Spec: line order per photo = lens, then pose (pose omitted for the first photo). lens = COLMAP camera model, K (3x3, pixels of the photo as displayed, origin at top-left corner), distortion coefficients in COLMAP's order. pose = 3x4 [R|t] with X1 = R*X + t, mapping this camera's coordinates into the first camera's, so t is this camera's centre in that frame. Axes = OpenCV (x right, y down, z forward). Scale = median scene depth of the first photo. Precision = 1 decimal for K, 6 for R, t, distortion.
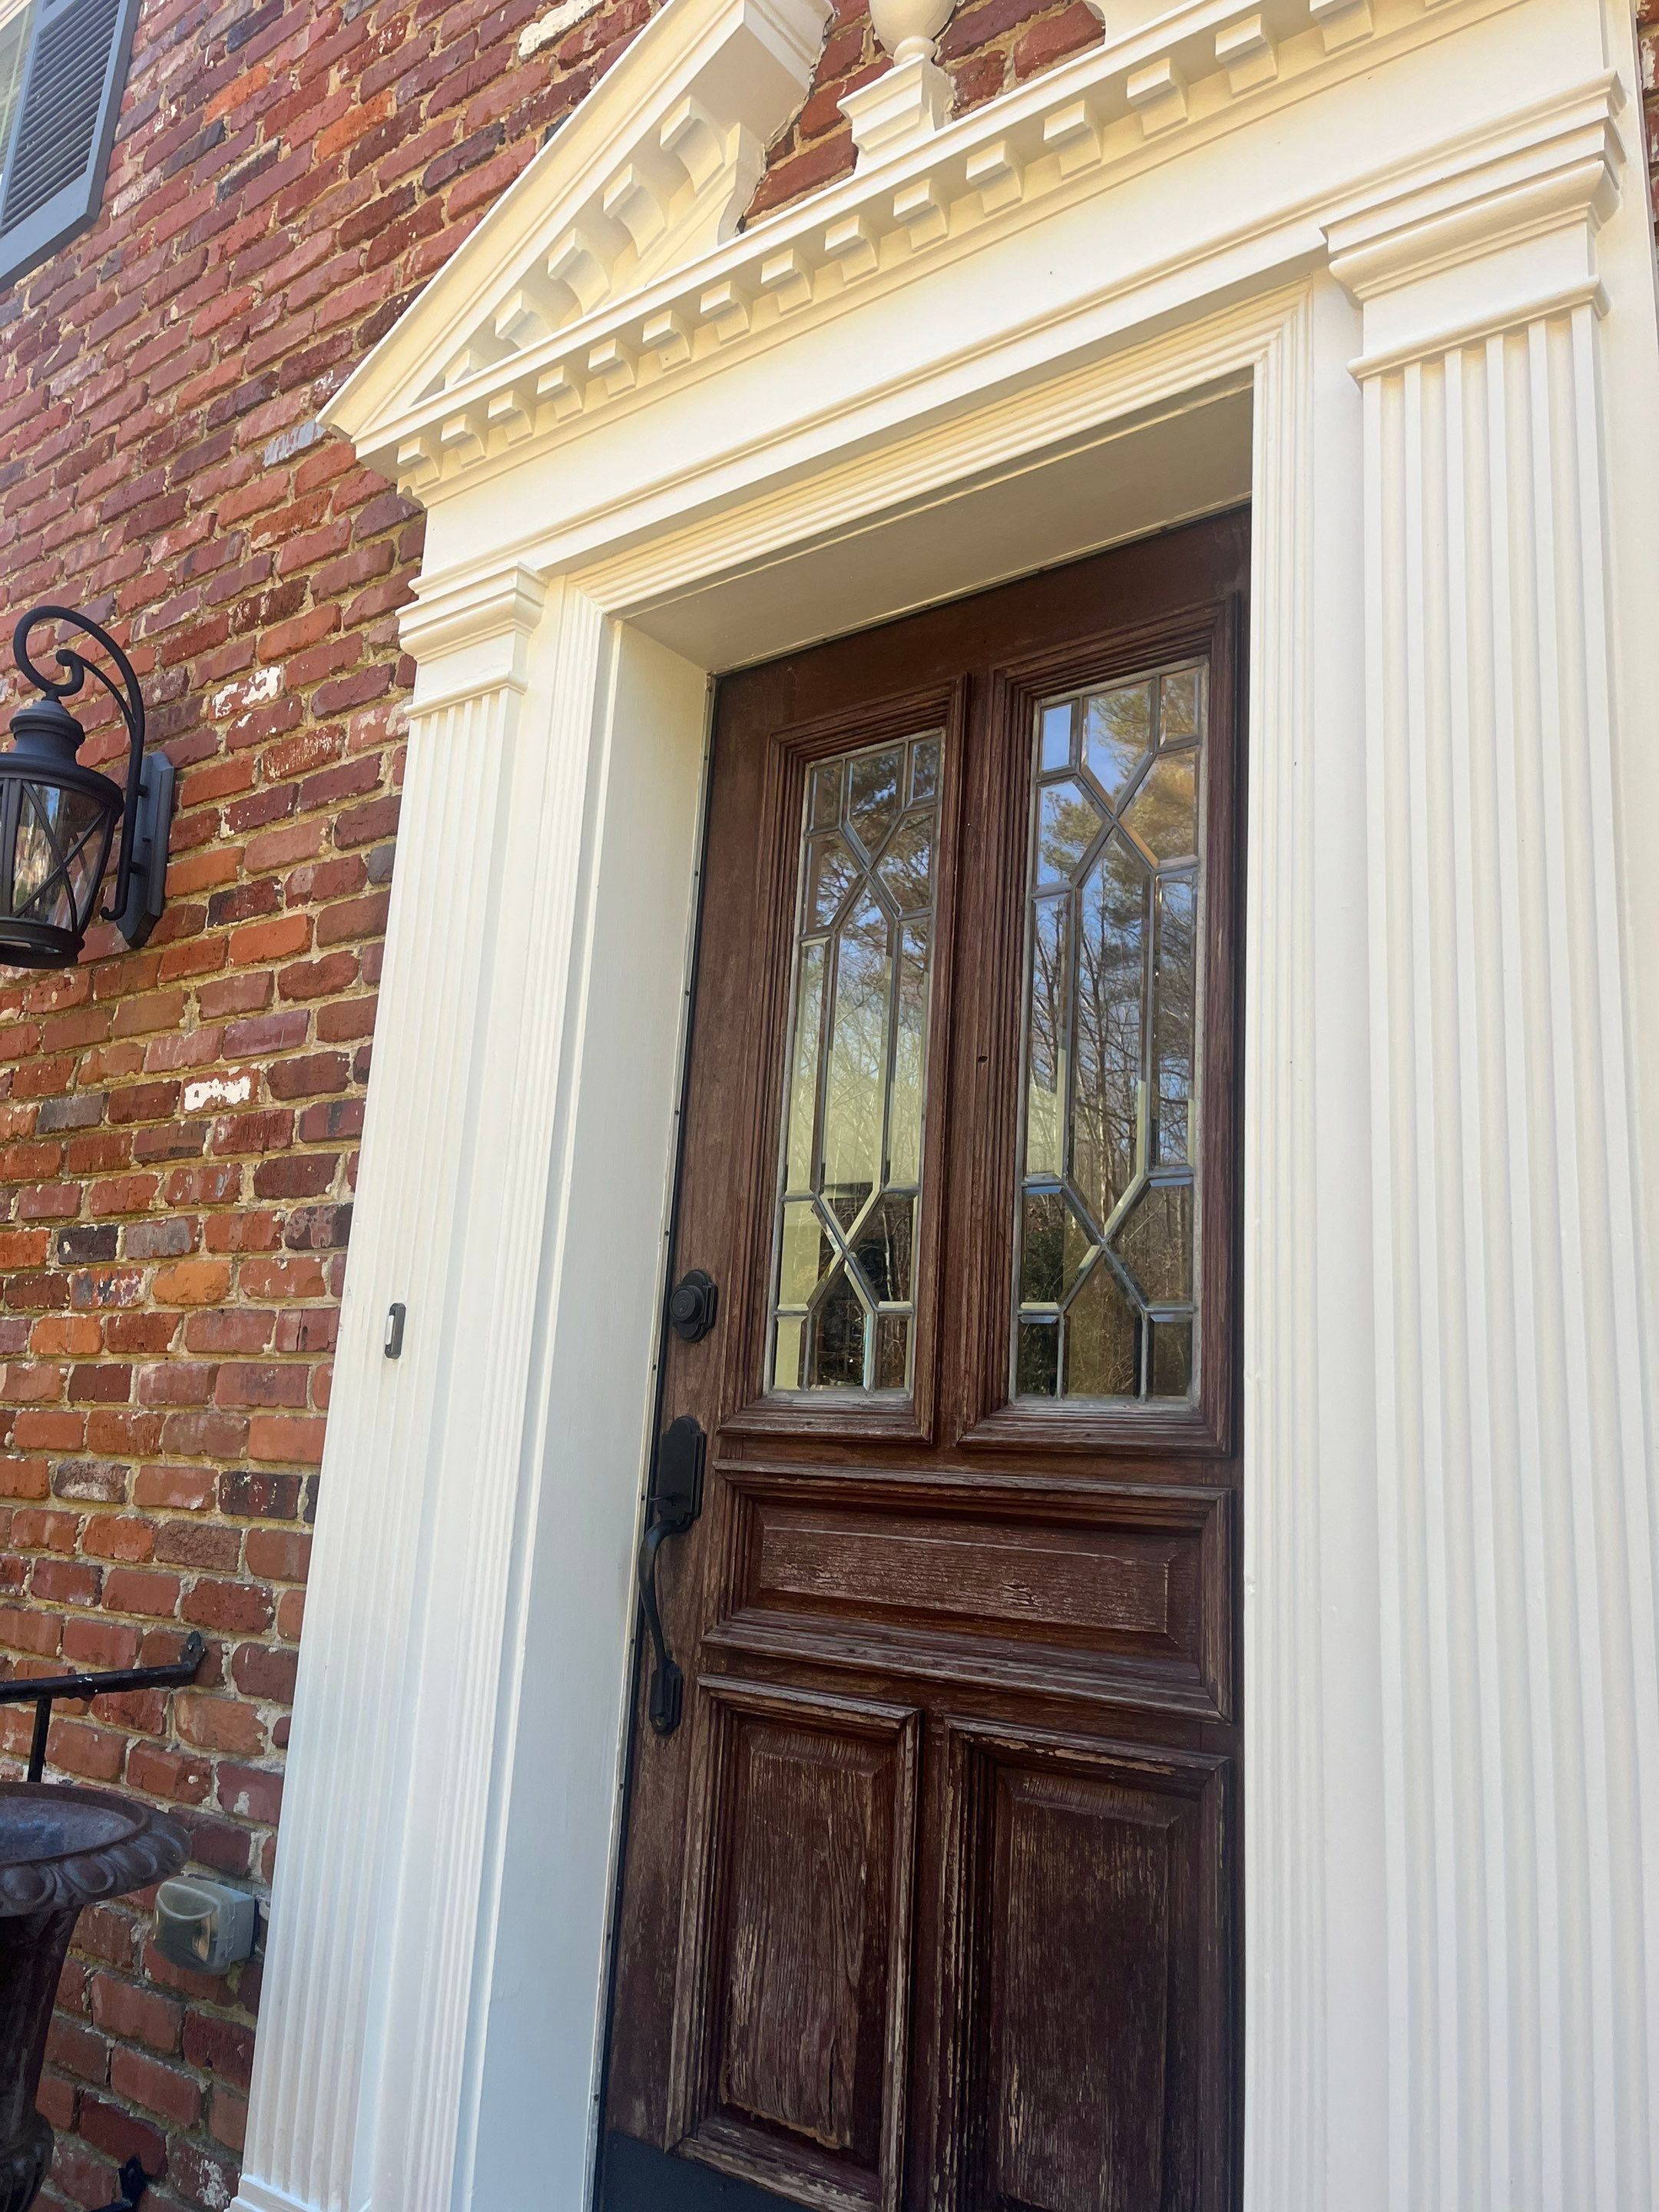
lens RADIAL K [[1683.3, 0, 830.7], [0, 1683.3, 1103.4], [0, 0, 1]] dist [0.022358, -0.000541]
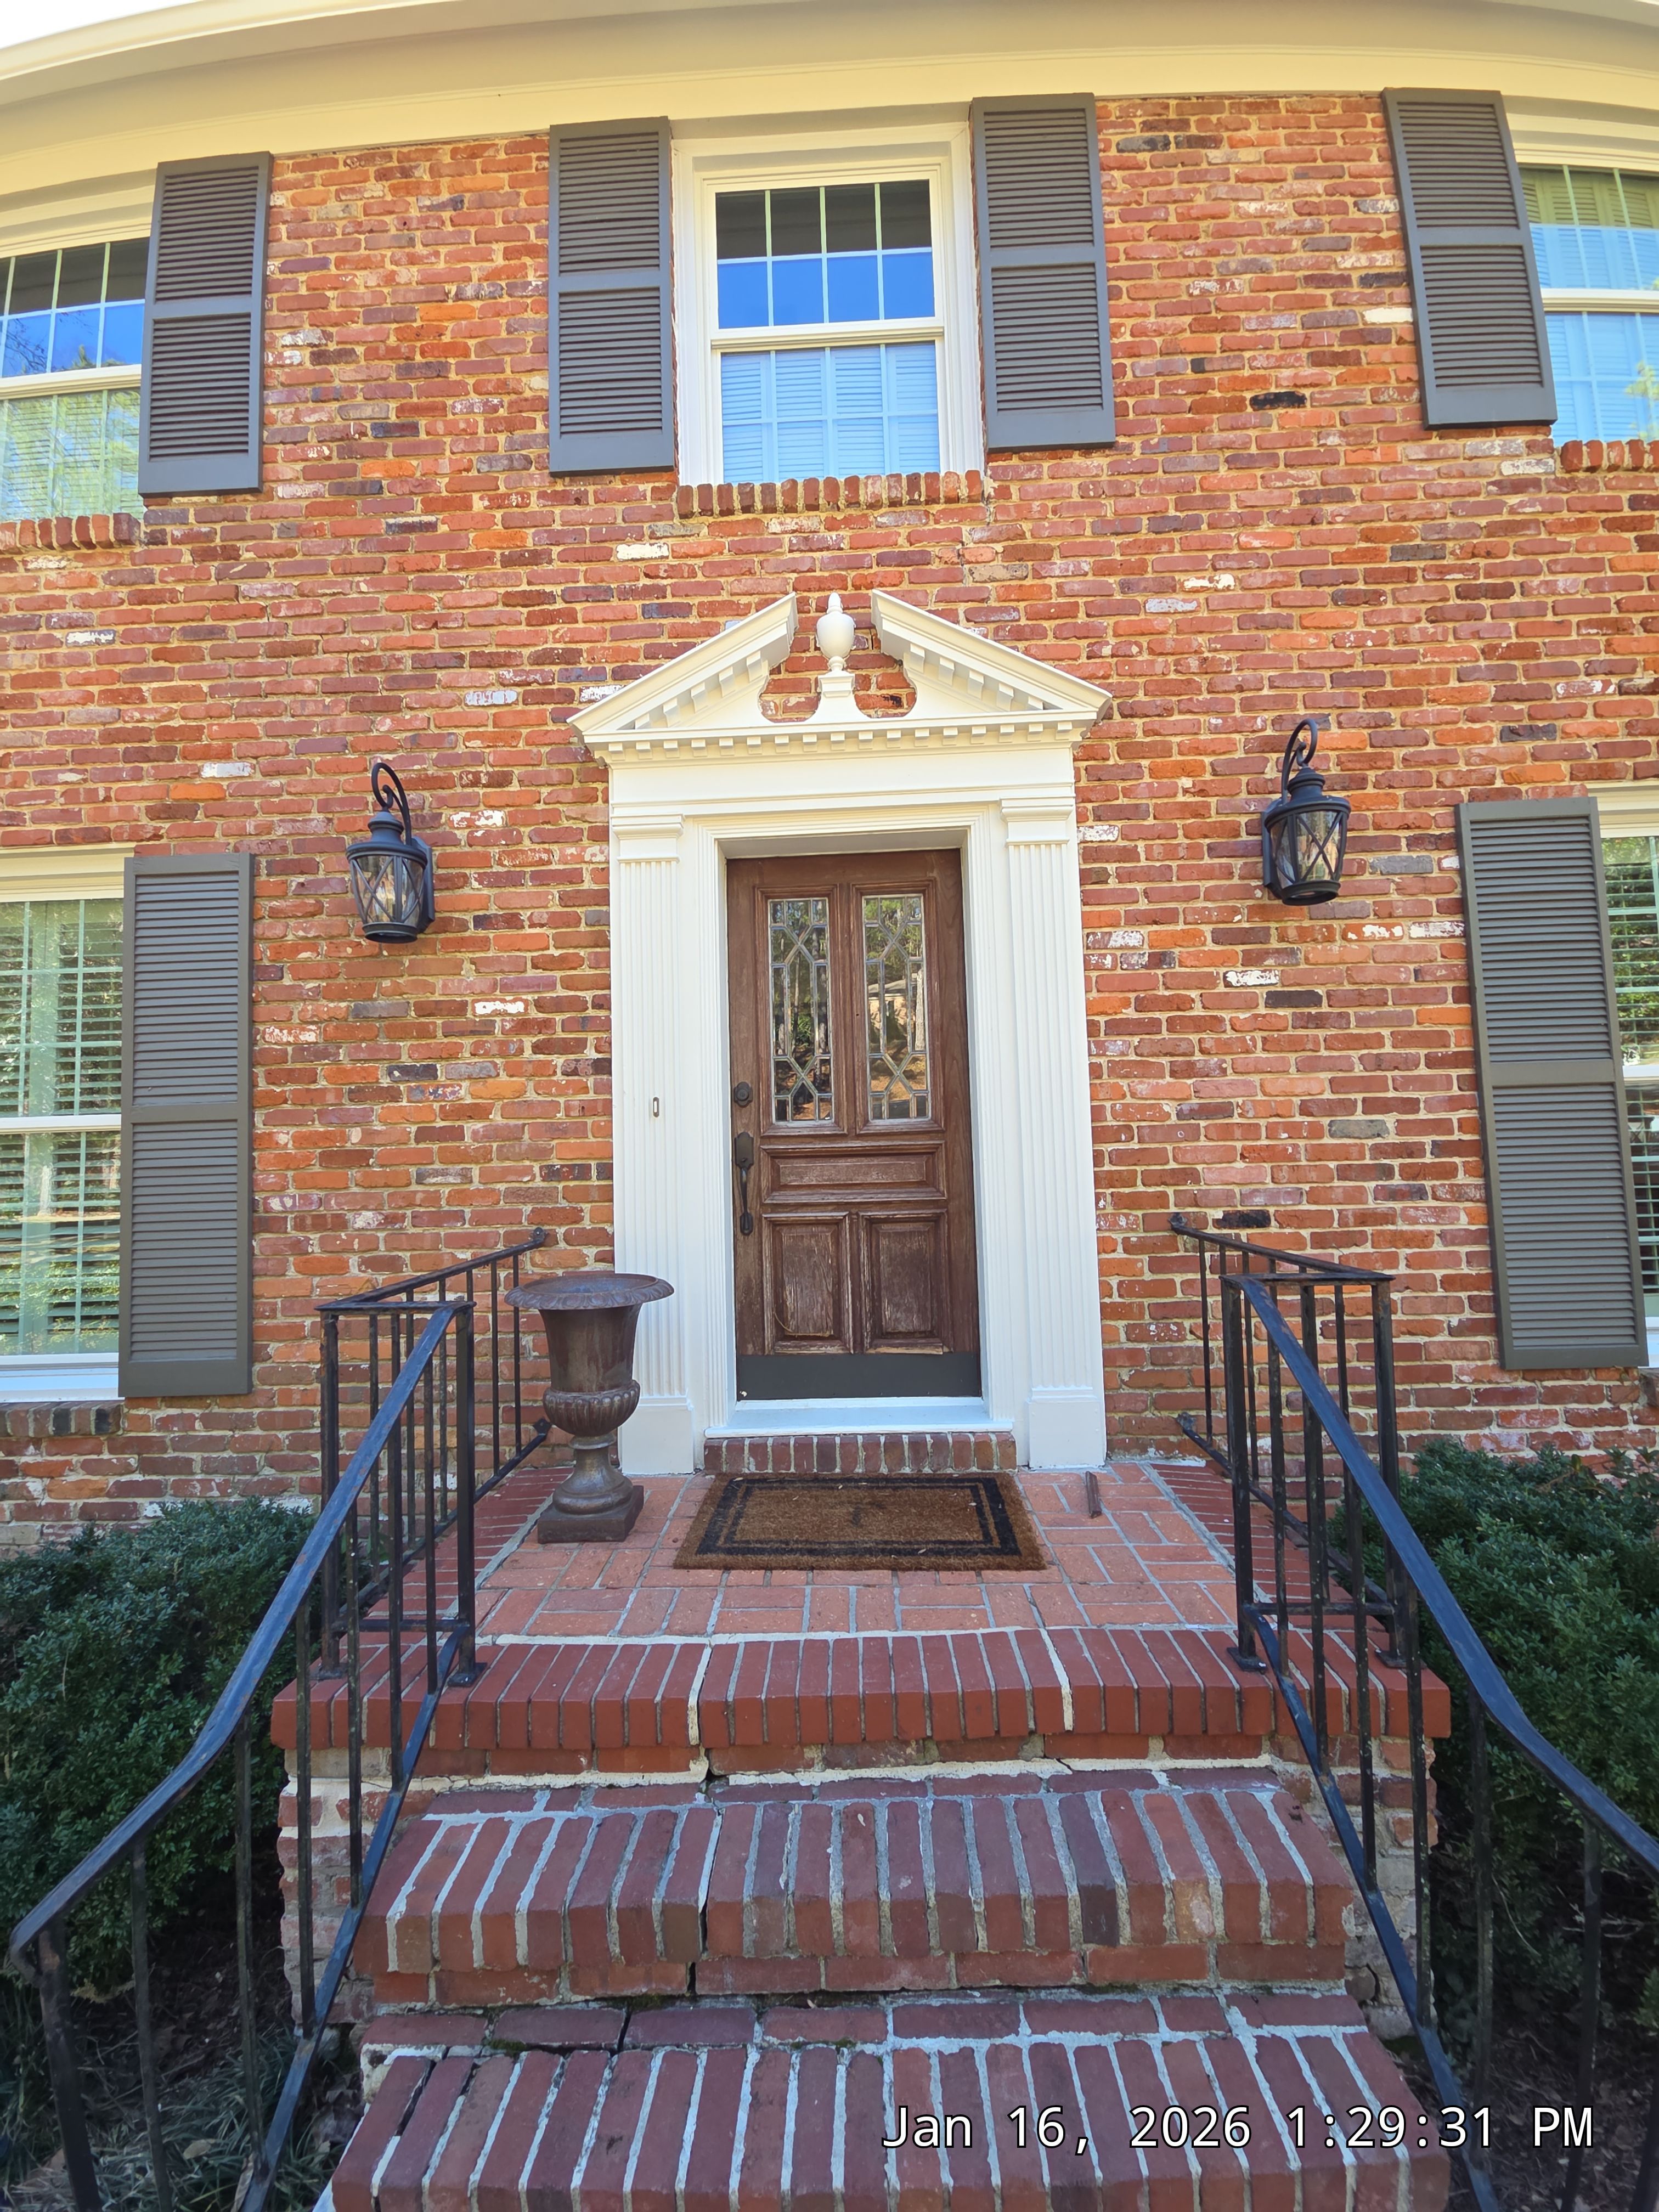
lens RADIAL K [[892.8, 0, 831.7], [0, 892.8, 1109.6], [0, 0, 1]] dist [-0.000420, -0.000177]
pose [[0.810170, -0.045505, 0.584427, -0.731441], [-0.055037, 0.986674, 0.153120, -0.082169], [-0.583606, -0.156218, 0.796869, -0.267091]]
